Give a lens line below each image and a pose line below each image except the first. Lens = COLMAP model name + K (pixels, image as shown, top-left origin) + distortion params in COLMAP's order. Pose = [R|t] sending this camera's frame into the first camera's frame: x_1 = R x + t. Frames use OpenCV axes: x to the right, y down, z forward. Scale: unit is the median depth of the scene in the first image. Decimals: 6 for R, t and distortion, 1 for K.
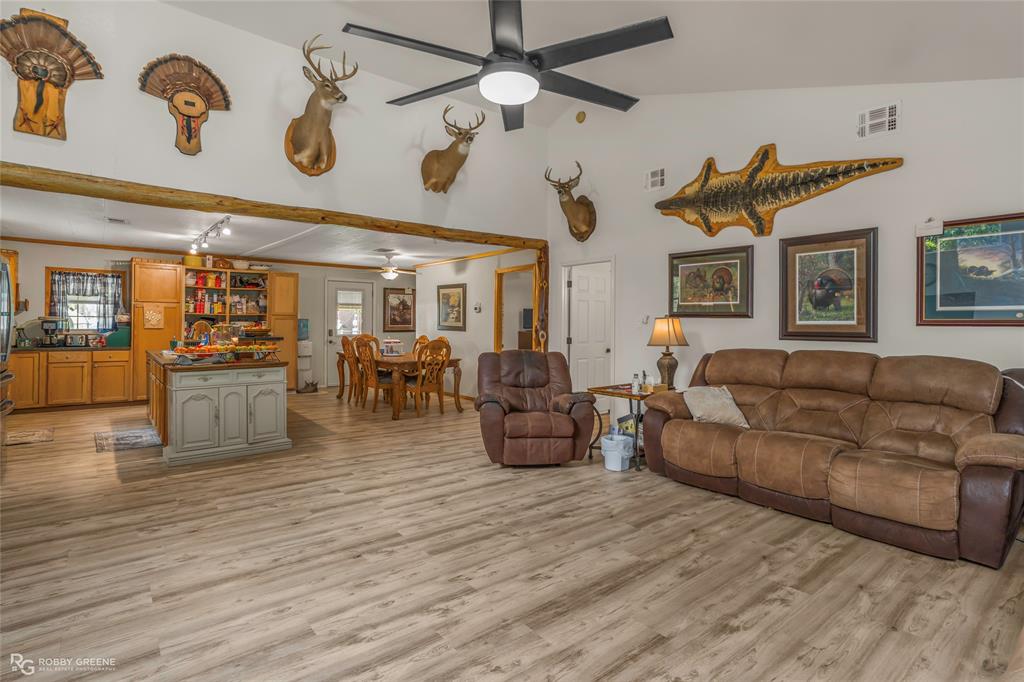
lens RADIAL K [[505.8, 0, 507.2], [0, 505.8, 320.5], [0, 0, 1]] dist [-0.001147, 0.000861]
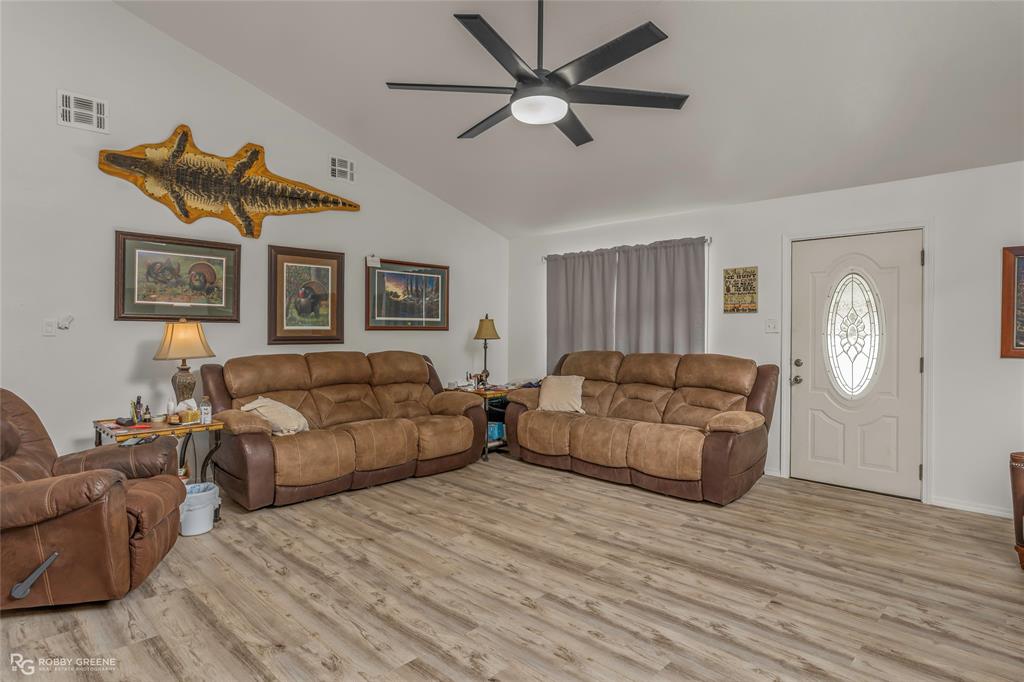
lens RADIAL K [[566.5, 0, 509.7], [0, 566.5, 331.6], [0, 0, 1]] dist [-0.000554, 0.000275]
pose [[-0.123443, -0.009708, 0.992304, -0.795293], [-0.008560, 0.999925, 0.008718, -0.003250], [-0.992315, -0.007418, -0.123517, 0.821442]]
